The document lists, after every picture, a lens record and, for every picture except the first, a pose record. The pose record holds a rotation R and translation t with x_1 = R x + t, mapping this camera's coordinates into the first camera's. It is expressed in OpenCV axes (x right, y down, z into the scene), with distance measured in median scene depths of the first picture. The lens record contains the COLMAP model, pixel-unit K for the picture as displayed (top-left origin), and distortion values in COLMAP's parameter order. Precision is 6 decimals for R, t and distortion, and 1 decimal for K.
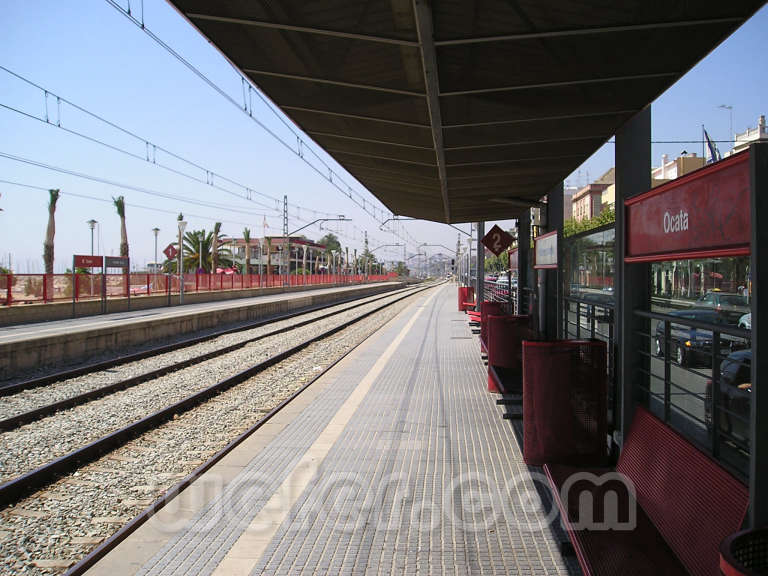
lens RADIAL K [[789.3, 0, 398.3], [0, 789.3, 286.2], [0, 0, 1]] dist [-0.141960, 0.108978]
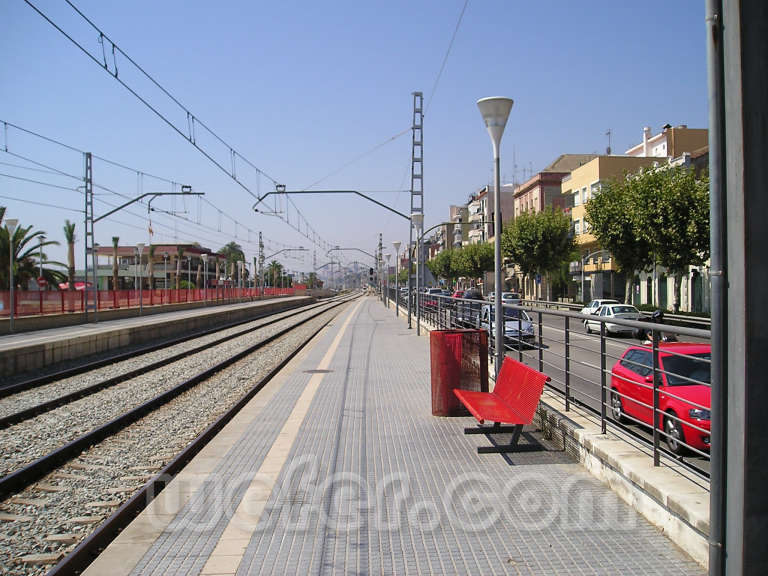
lens RADIAL K [[789.3, 0, 398.3], [0, 789.3, 286.2], [0, 0, 1]] dist [-0.141960, 0.108978]
pose [[0.994227, -0.014308, 0.106341, 0.009778], [0.015887, 0.999776, -0.014016, -0.003214], [-0.106117, 0.015625, 0.994231, 0.205861]]
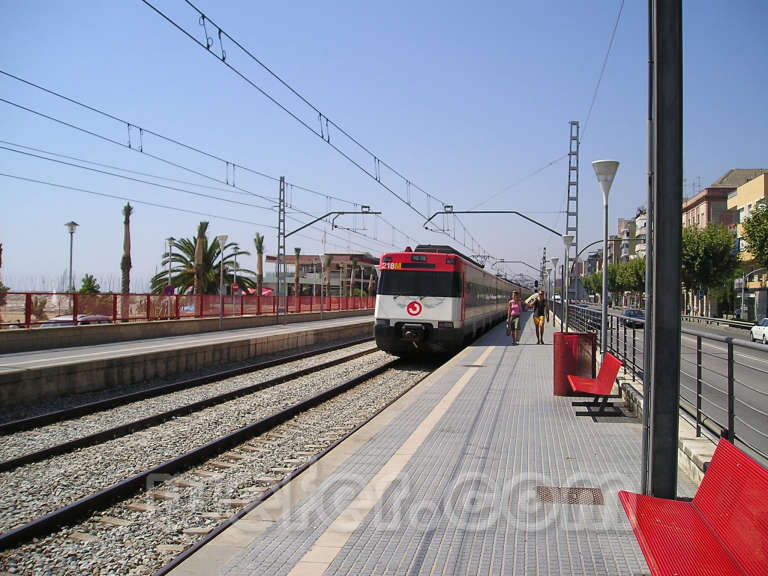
lens RADIAL K [[789.3, 0, 398.3], [0, 789.3, 286.2], [0, 0, 1]] dist [-0.141960, 0.108978]
pose [[0.994533, 0.008471, -0.104080, 0.011449], [-0.011447, 0.999542, -0.028029, -0.002853], [0.103795, 0.029067, 0.994174, 0.174927]]
